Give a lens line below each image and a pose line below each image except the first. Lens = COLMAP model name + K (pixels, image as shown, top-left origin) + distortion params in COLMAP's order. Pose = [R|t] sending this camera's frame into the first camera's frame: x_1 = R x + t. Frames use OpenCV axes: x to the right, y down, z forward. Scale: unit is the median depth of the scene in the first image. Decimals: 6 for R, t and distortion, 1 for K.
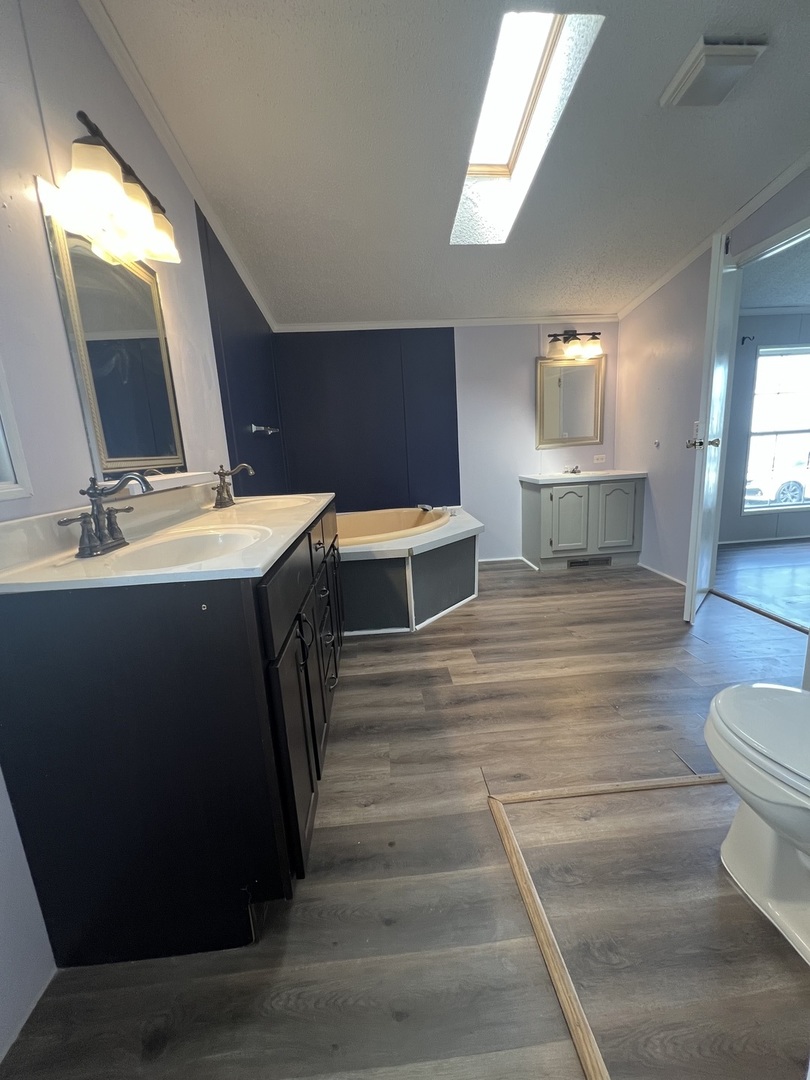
lens RADIAL K [[434.3, 0, 408.5], [0, 434.3, 539.2], [0, 0, 1]] dist [-0.000826, 0.000140]
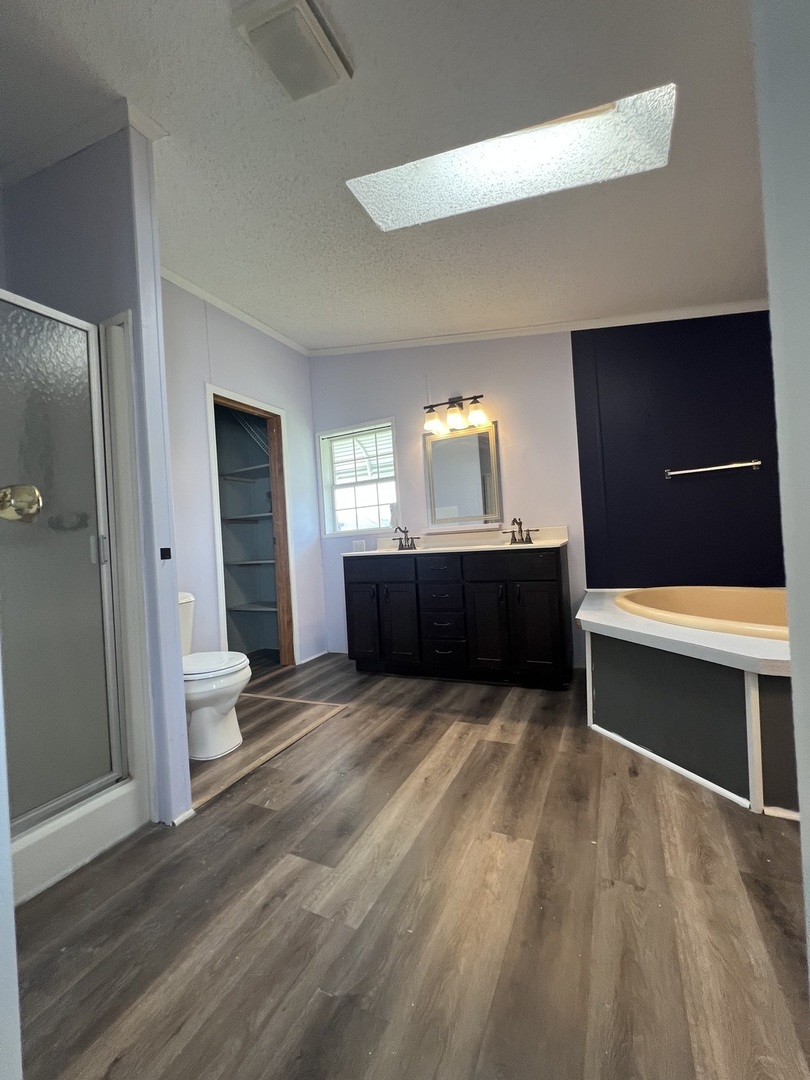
lens RADIAL K [[434.3, 0, 408.5], [0, 434.3, 539.2], [0, 0, 1]] dist [-0.000826, 0.000140]
pose [[-0.492826, 0.078470, -0.866583, 1.000183], [-0.095081, 0.985105, 0.143275, -0.248938], [0.864918, 0.153005, -0.478024, 1.242467]]
